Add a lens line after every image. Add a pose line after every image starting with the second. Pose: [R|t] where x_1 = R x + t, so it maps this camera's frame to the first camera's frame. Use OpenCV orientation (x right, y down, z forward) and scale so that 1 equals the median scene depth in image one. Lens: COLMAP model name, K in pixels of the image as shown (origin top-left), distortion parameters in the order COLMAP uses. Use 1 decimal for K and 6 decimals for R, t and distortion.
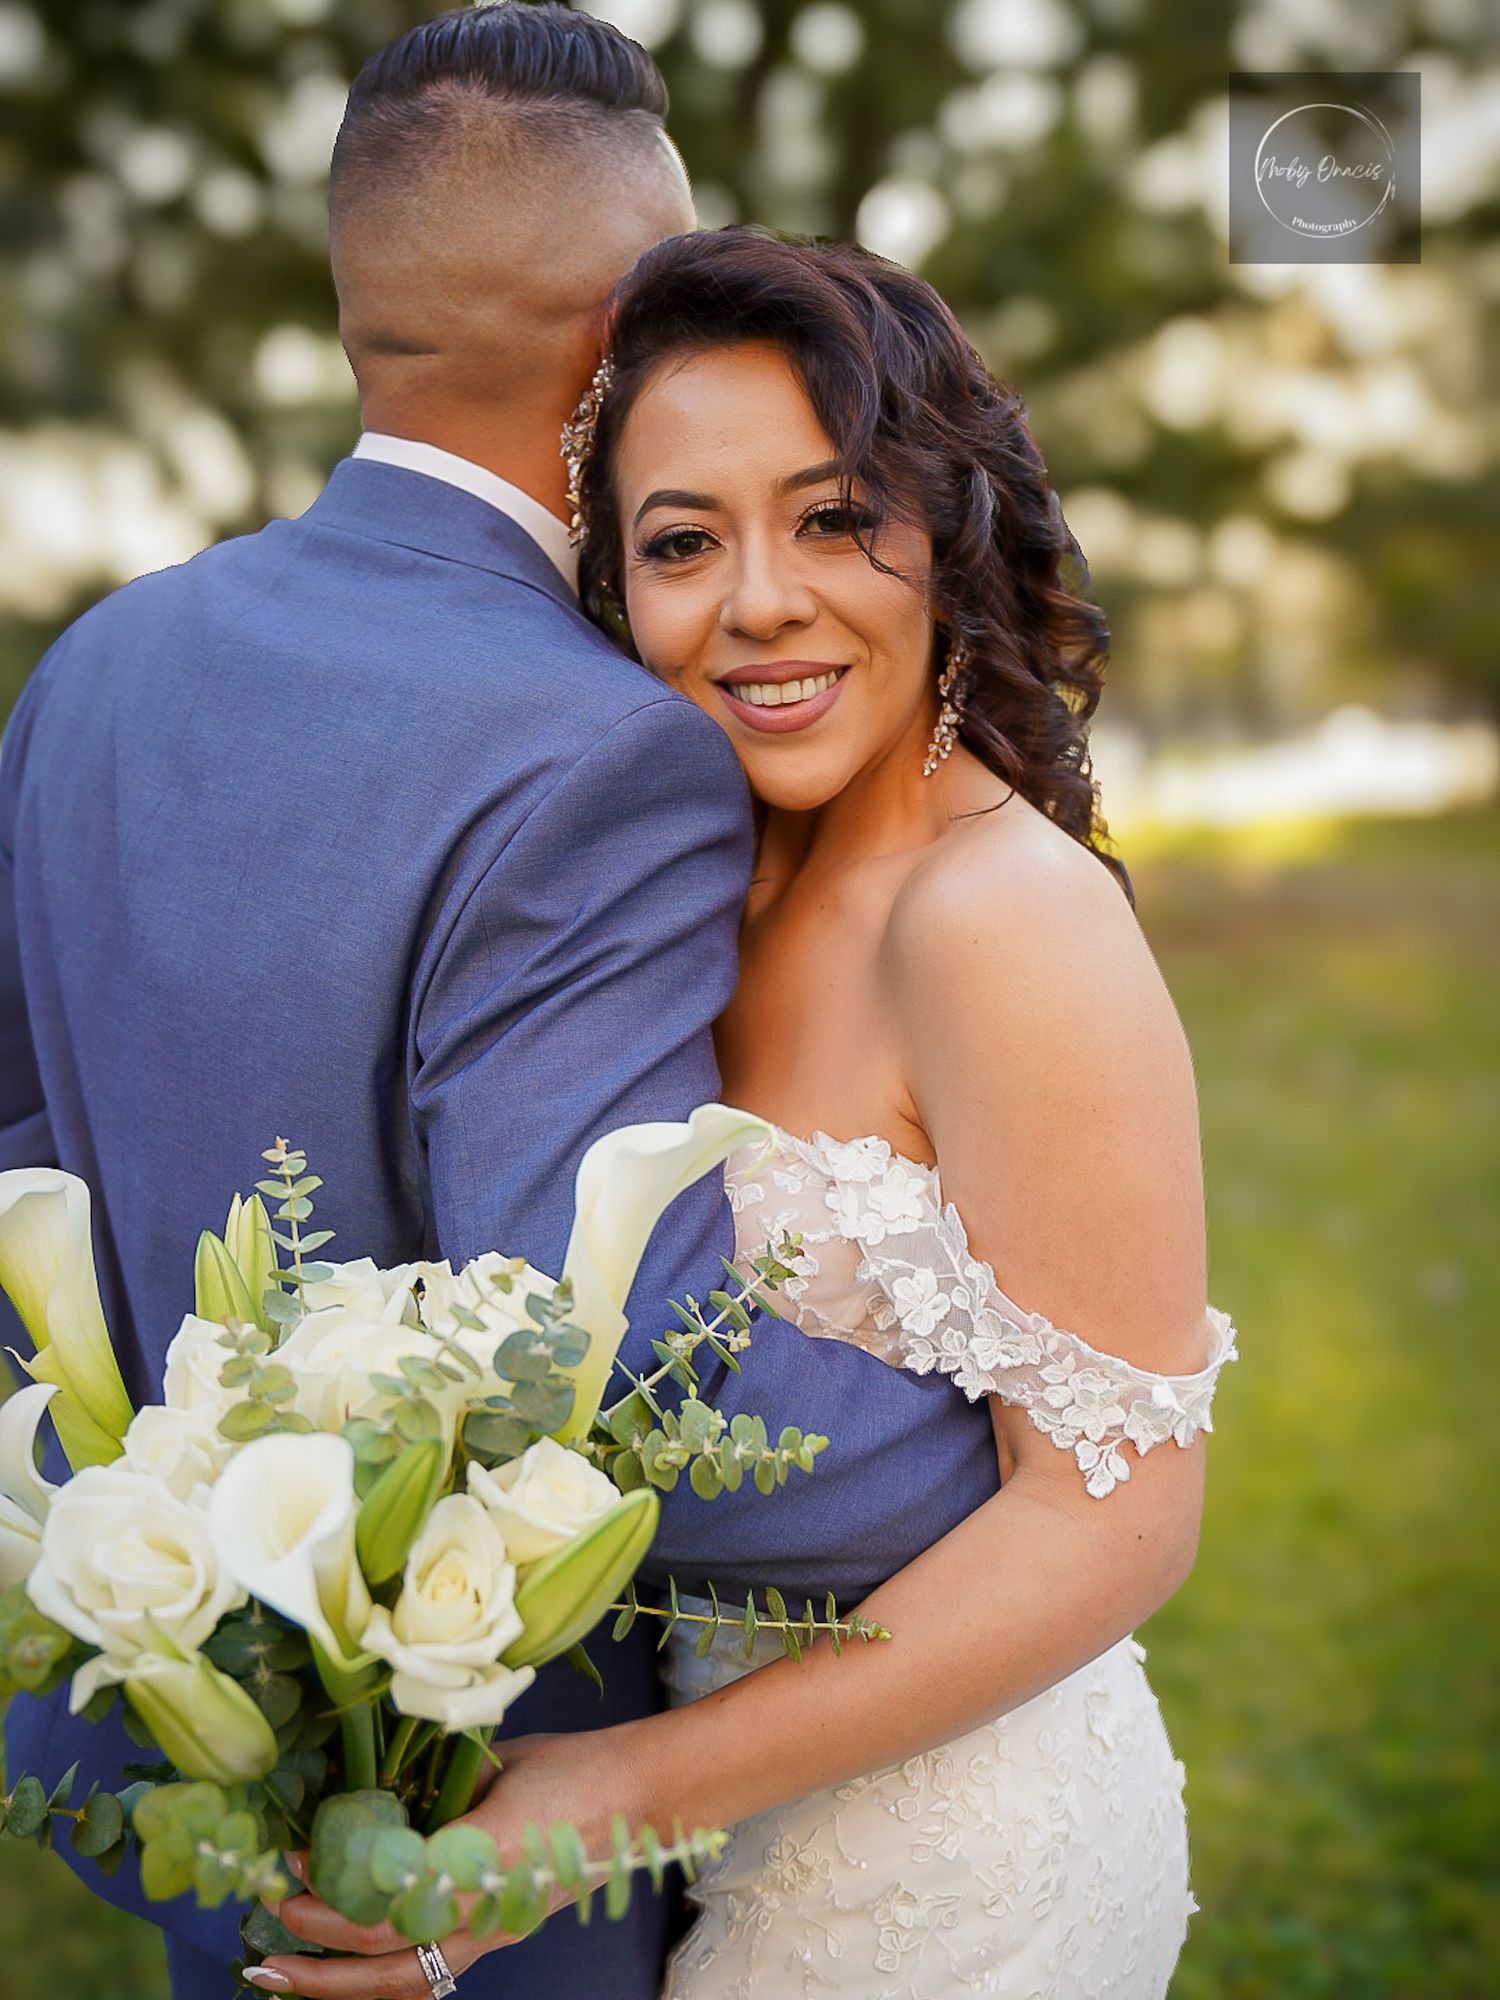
lens RADIAL K [[1955.1, 0, 750.6], [0, 1955.1, 1002.9], [0, 0, 1]] dist [0.026148, 0.000000]
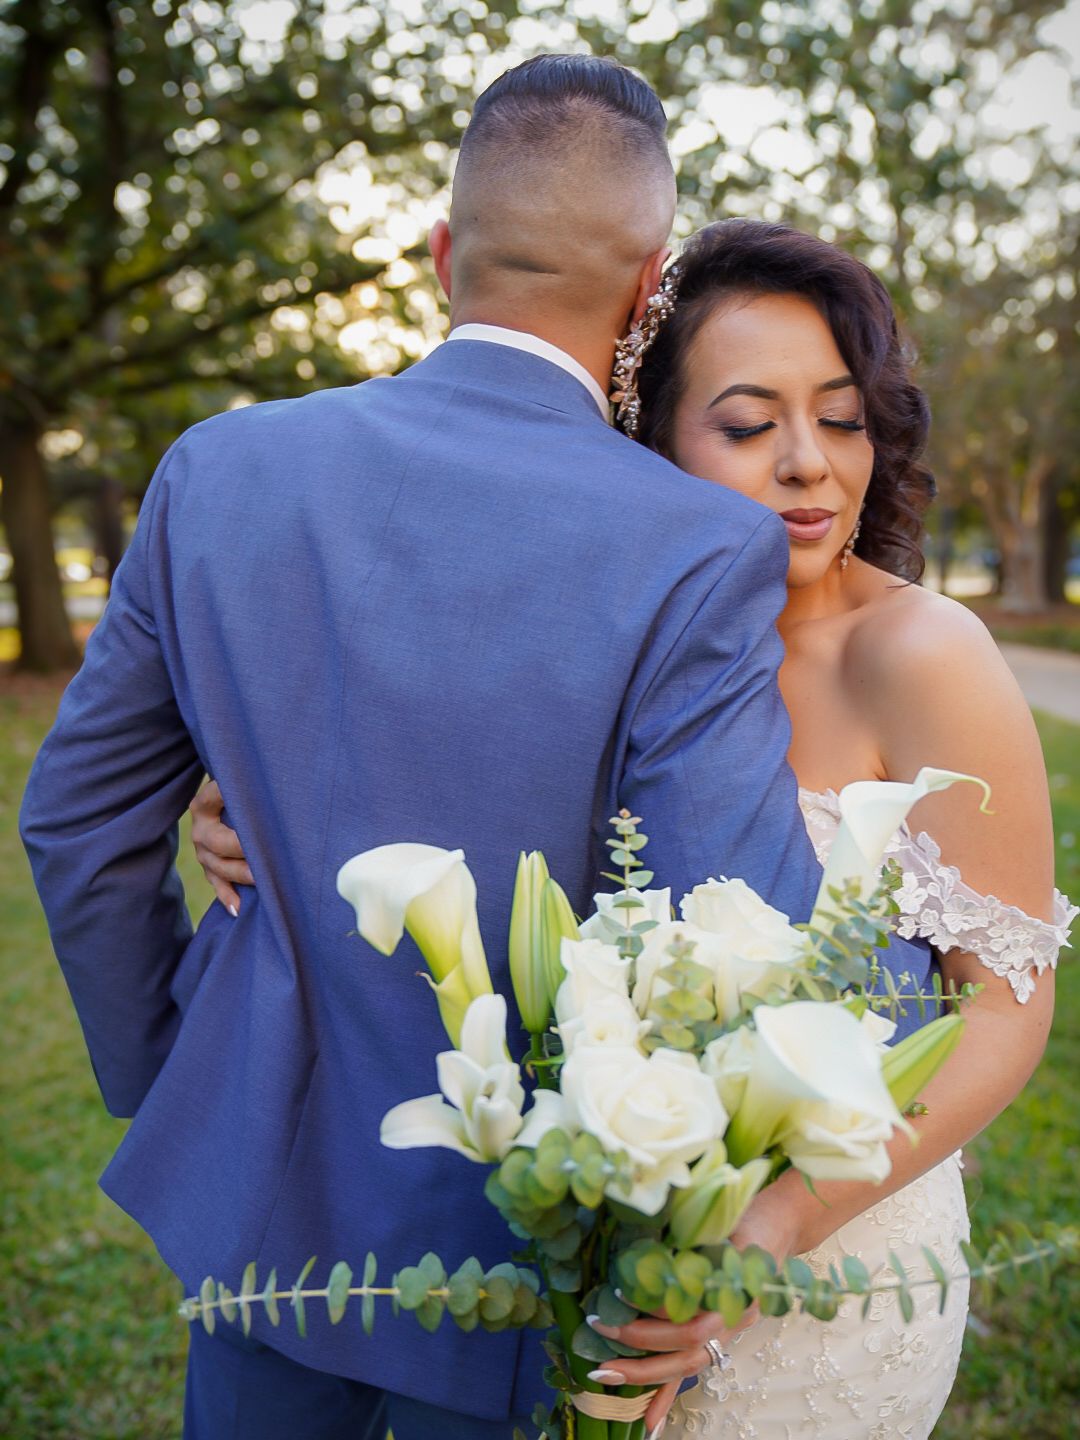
lens RADIAL K [[1320.3, 0, 540.0], [0, 1320.3, 716.6], [0, 0, 1]] dist [0.006368, 0.000000]
pose [[0.925919, -0.006980, 0.377658, -0.602890], [0.019138, 0.999412, -0.028448, 0.032303], [-0.377237, 0.033568, 0.925508, 0.106558]]
